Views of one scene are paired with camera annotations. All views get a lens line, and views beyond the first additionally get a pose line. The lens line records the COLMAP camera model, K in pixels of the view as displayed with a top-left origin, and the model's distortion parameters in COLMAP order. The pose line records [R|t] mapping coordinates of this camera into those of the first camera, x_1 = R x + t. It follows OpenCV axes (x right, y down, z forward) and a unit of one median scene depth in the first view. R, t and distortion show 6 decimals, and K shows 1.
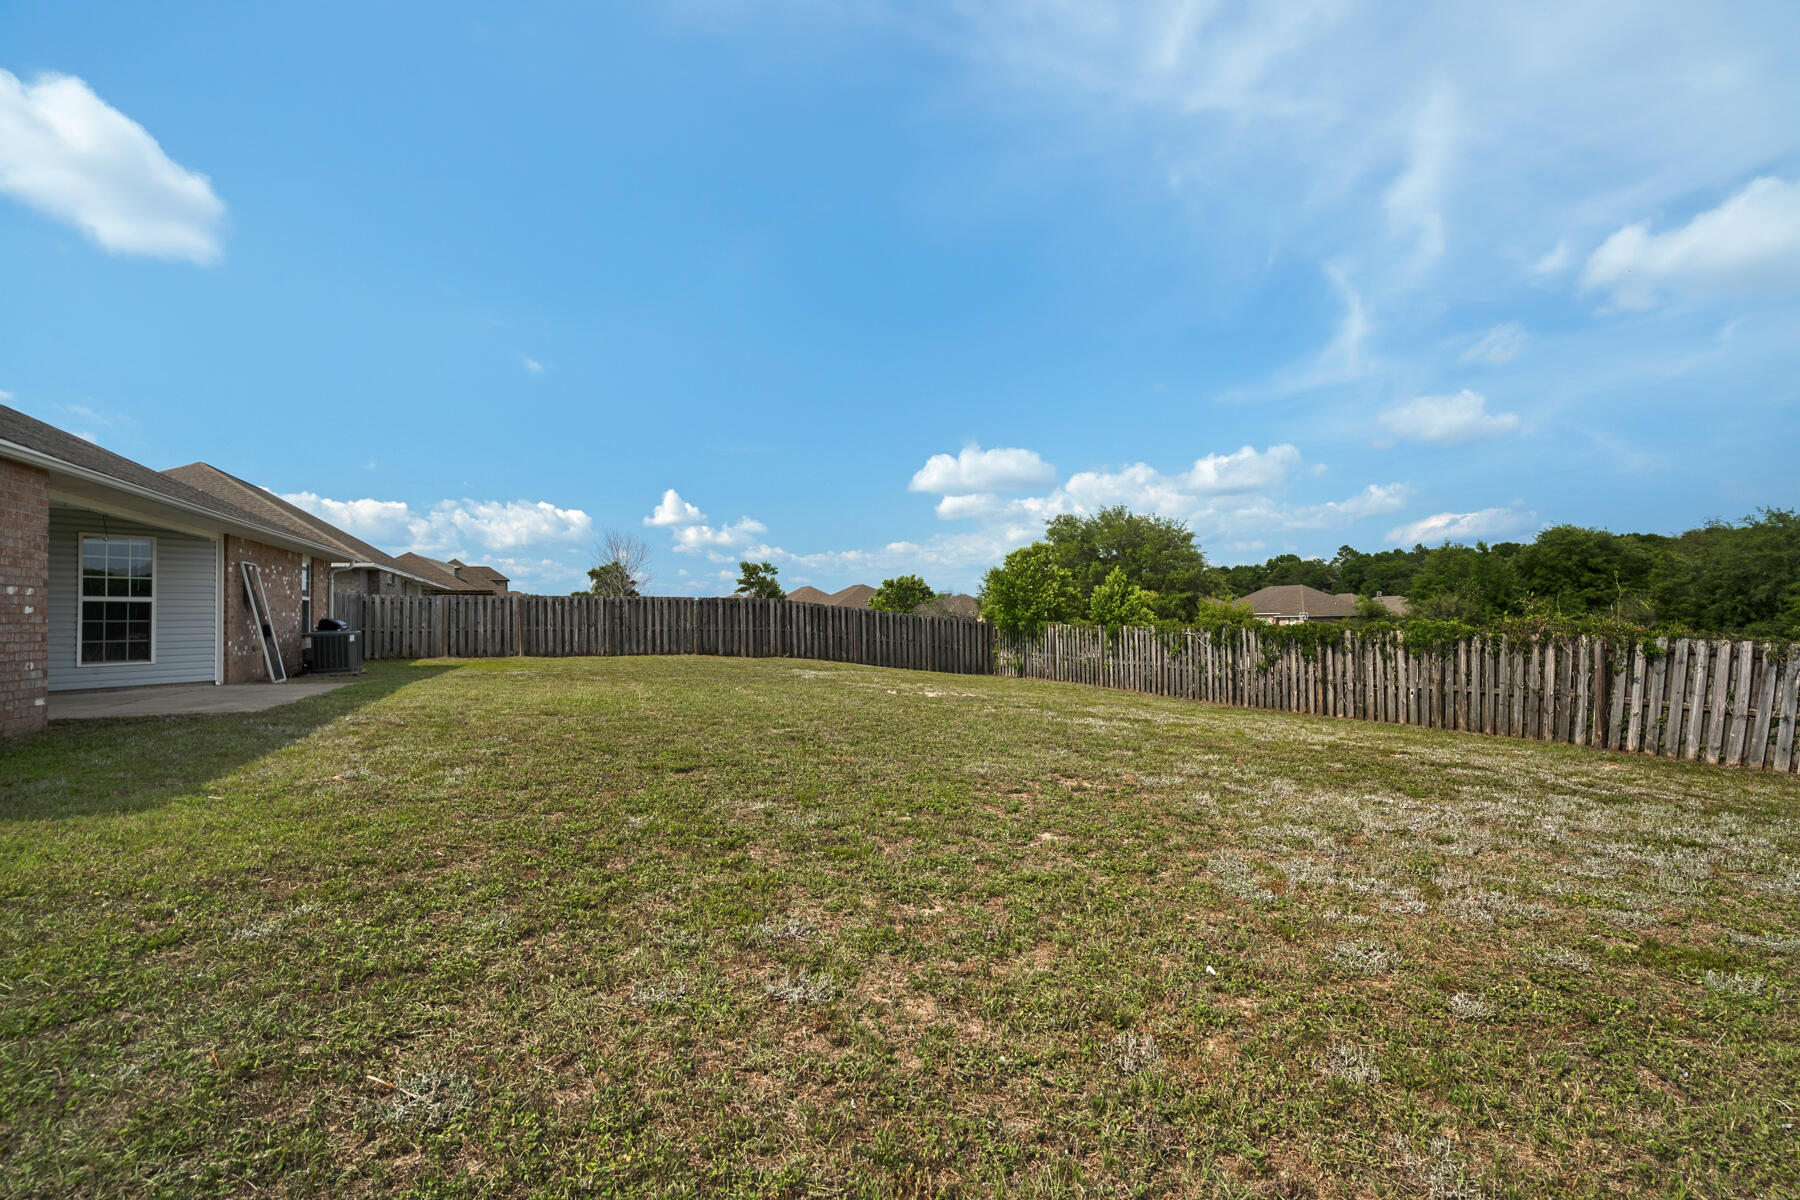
lens RADIAL K [[878.7, 0, 913.6], [0, 878.7, 601.0], [0, 0, 1]] dist [-0.032480, 0.001533]
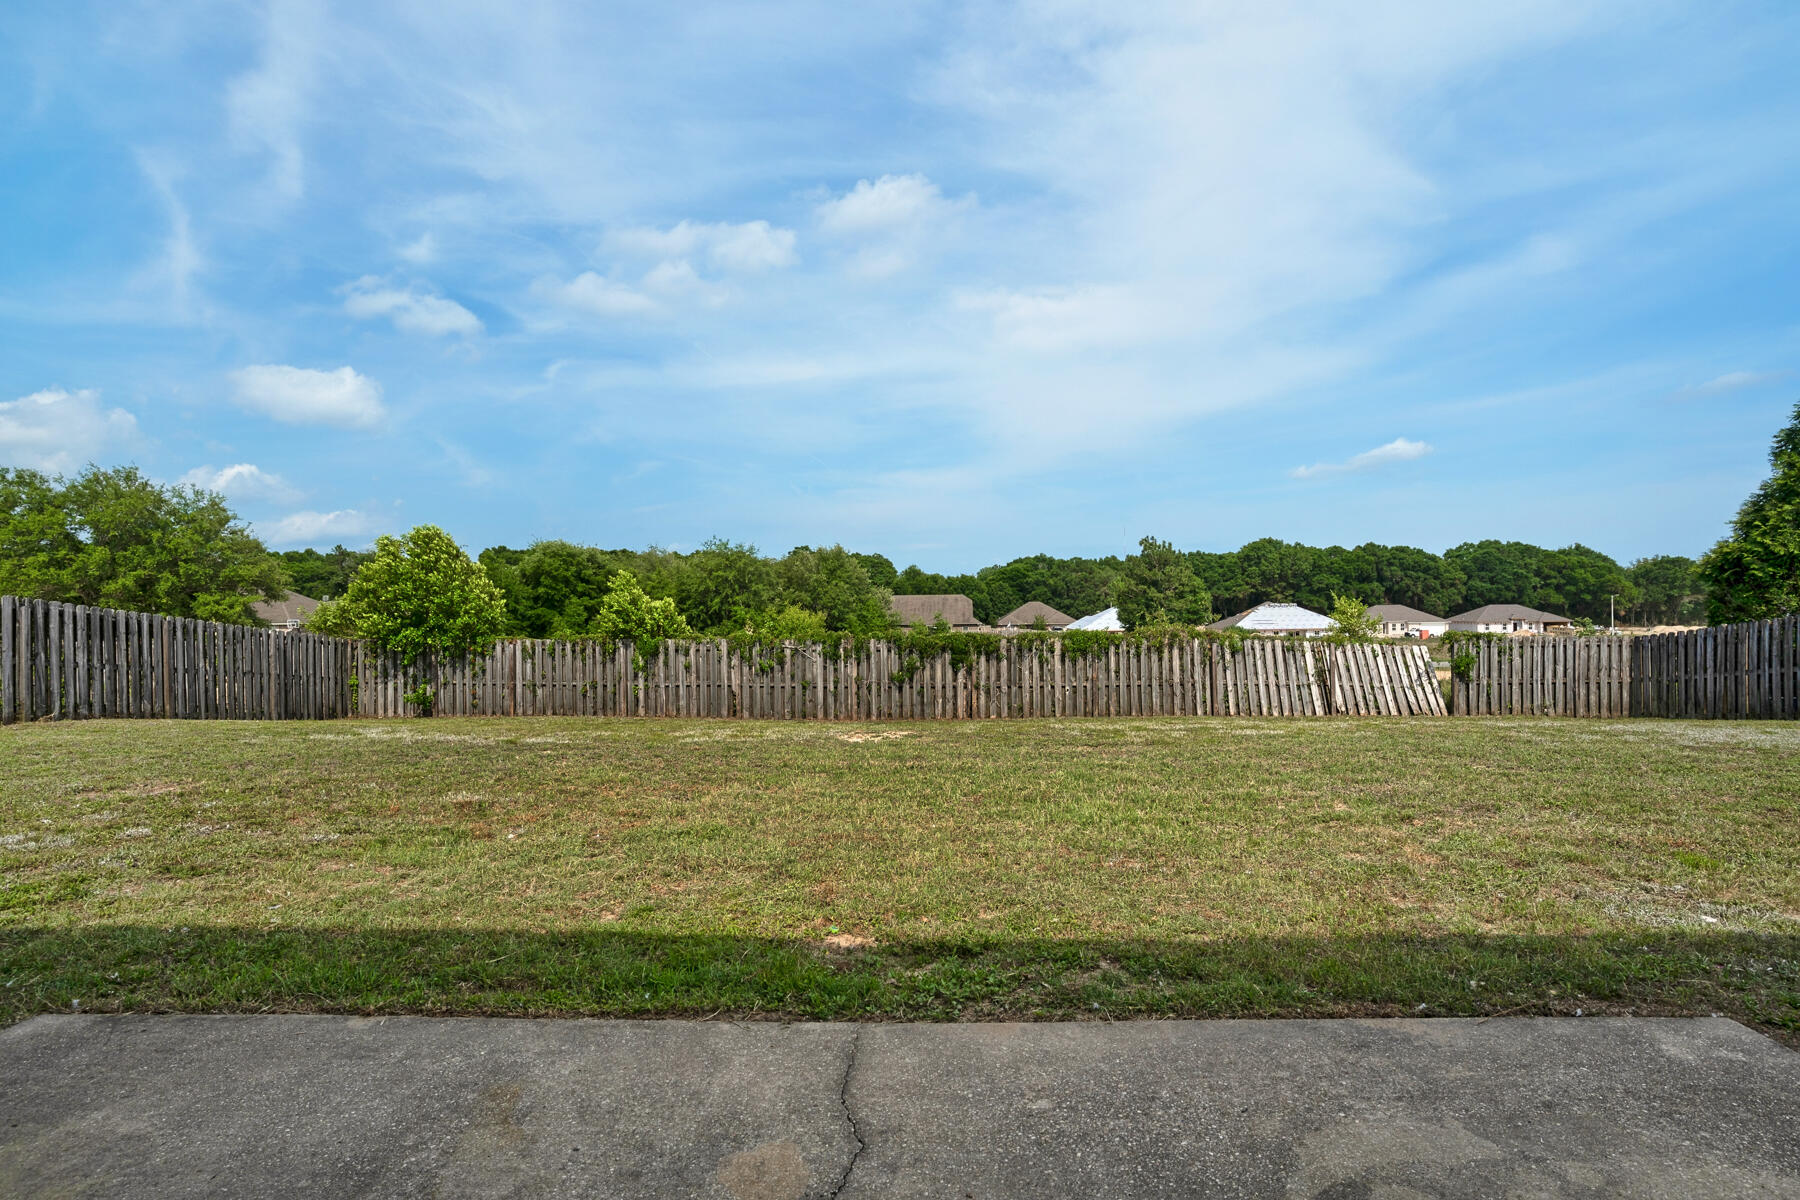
lens RADIAL K [[943.0, 0, 900.9], [0, 943.0, 605.4], [0, 0, 1]] dist [-0.059013, 0.006801]
pose [[0.420456, 0.011111, 0.907245, -0.647566], [-0.010364, 0.999919, -0.007442, 0.001072], [-0.907254, -0.006274, 0.420537, 0.615238]]
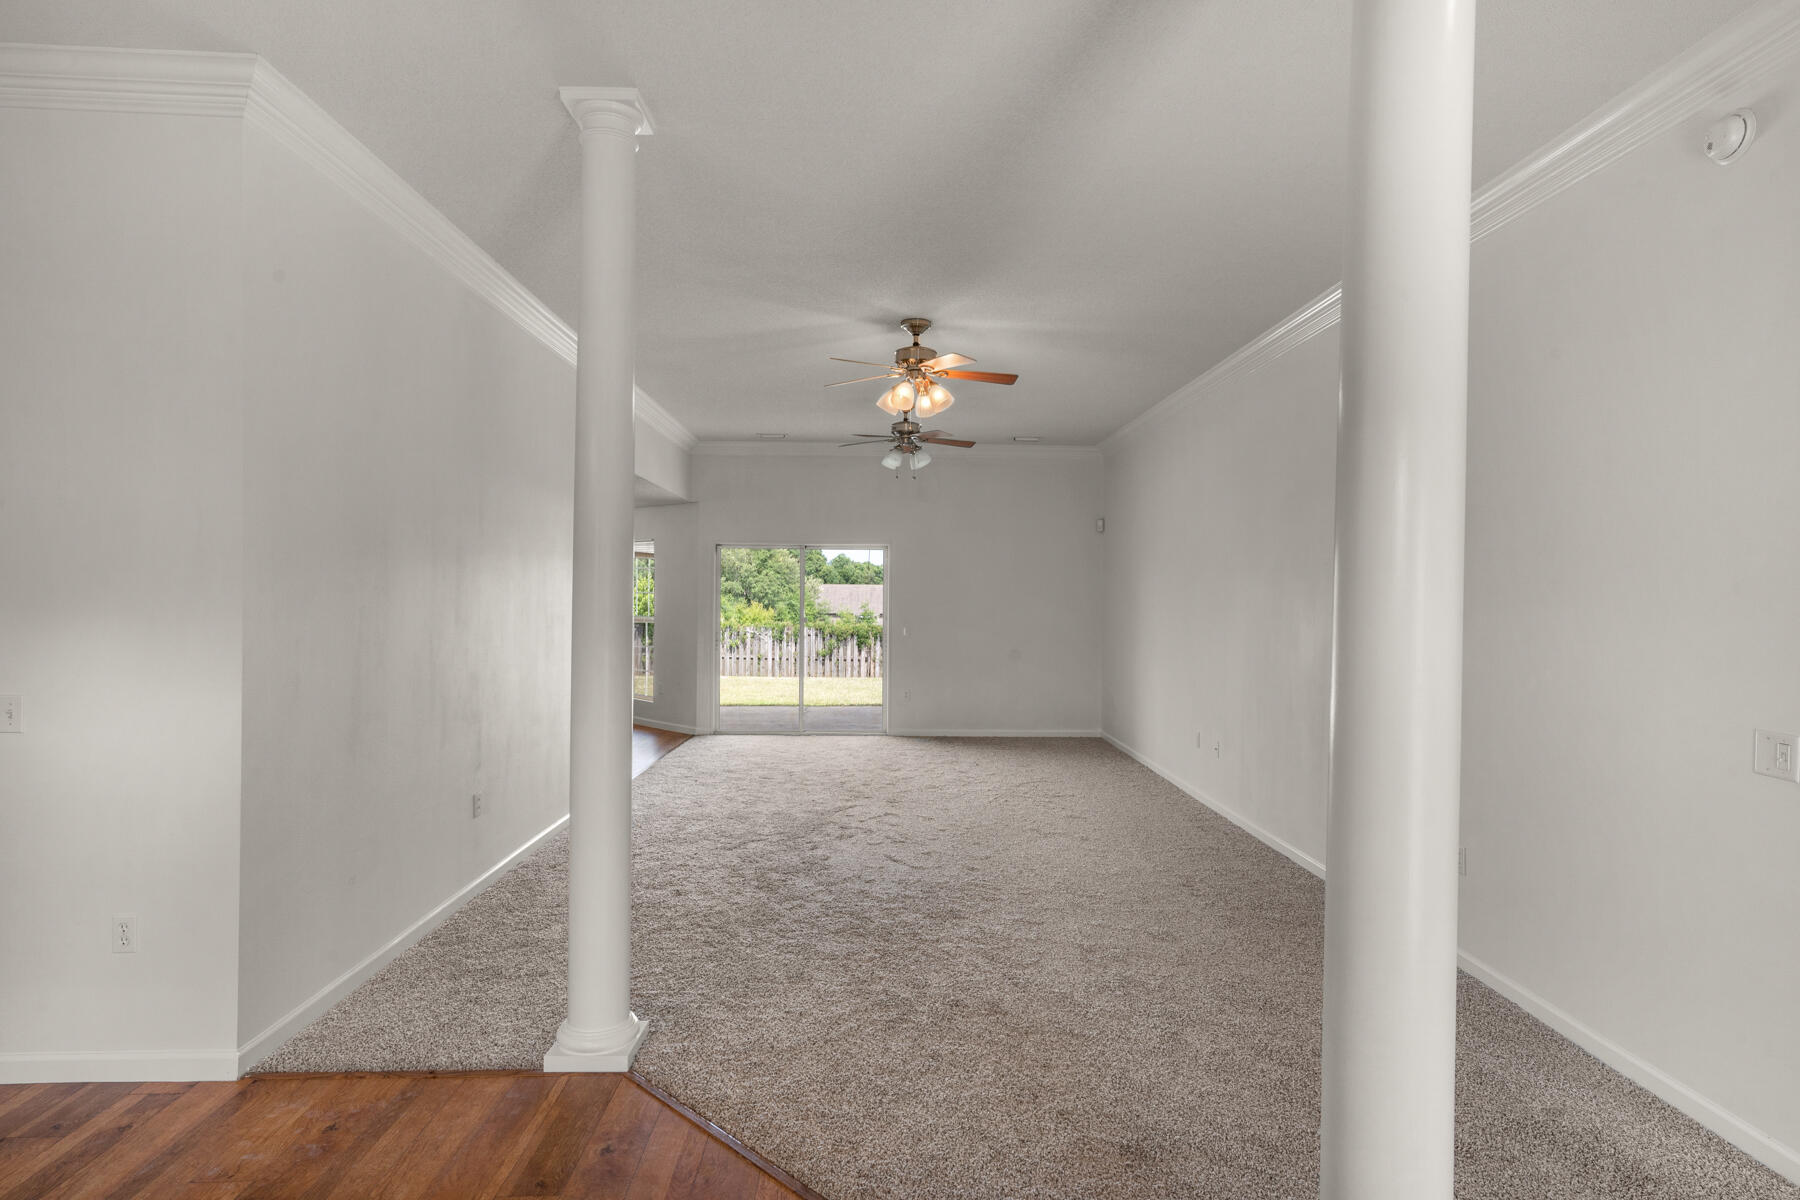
lens RADIAL K [[1004.4, 0, 906.1], [0, 1004.4, 600.3], [0, 0, 1]] dist [-0.040096, 0.023244]
pose [[0.350595, 0.013158, 0.936435, -1.327399], [-0.033523, 0.999437, -0.001493, -0.022187], [-0.935927, -0.030868, 0.350839, 0.289602]]
